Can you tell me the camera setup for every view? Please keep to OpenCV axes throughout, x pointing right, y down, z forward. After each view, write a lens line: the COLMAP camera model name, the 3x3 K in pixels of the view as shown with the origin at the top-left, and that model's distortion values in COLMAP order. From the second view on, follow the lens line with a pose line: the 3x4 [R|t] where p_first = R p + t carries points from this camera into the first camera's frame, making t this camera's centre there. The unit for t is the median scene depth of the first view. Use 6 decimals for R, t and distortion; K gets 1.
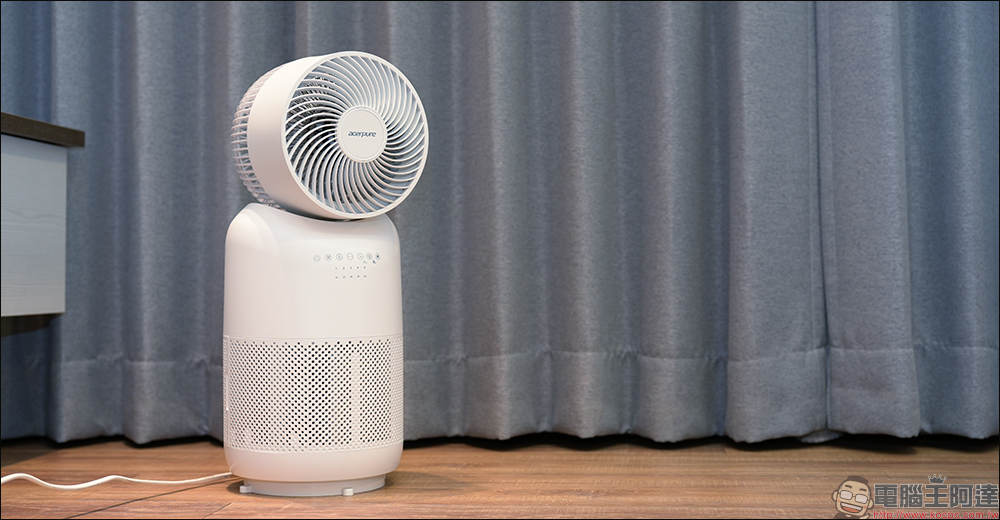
lens RADIAL K [[1445.8, 0, 496.5], [0, 1445.8, 260.5], [0, 0, 1]] dist [-0.000132, 0.000000]
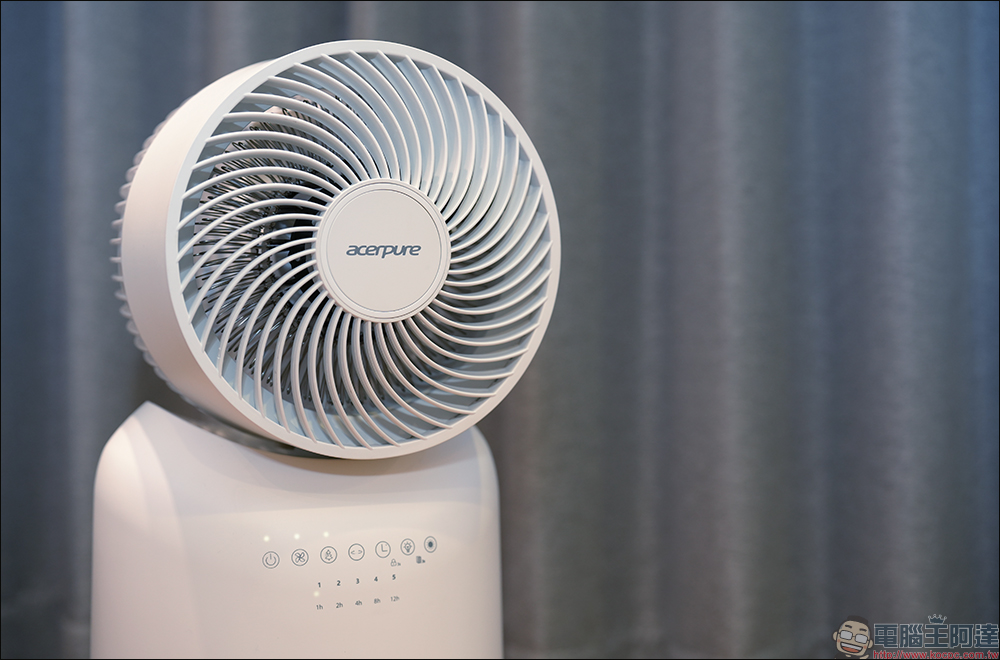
lens RADIAL K [[1437.1, 0, 499.5], [0, 1437.1, 333.0], [0, 0, 1]] dist [0.006838, 0.000000]
pose [[0.987558, 0.015315, -0.156505, 0.000058], [-0.009807, 0.999307, 0.035901, -0.064317], [0.156946, -0.033919, 0.987024, 0.500365]]
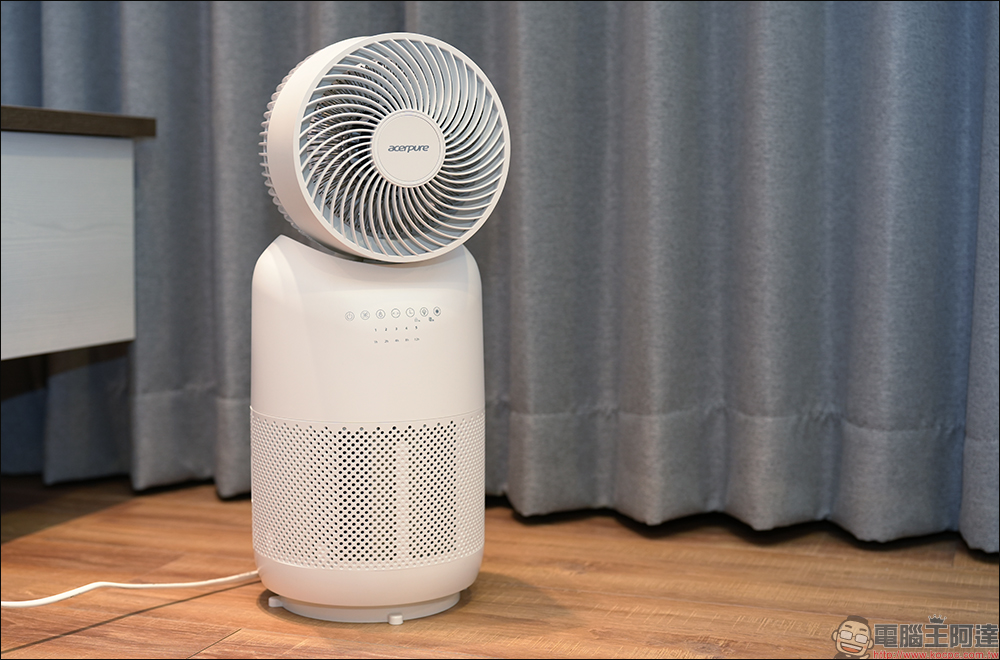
lens RADIAL K [[1511.1, 0, 462.0], [0, 1511.1, 349.0], [0, 0, 1]] dist [-0.000431, 0.000000]
pose [[0.968384, 0.033237, -0.247241, 0.101730], [-0.004416, 0.993213, 0.116223, -0.061330], [0.249426, -0.111457, 0.961958, 0.211743]]
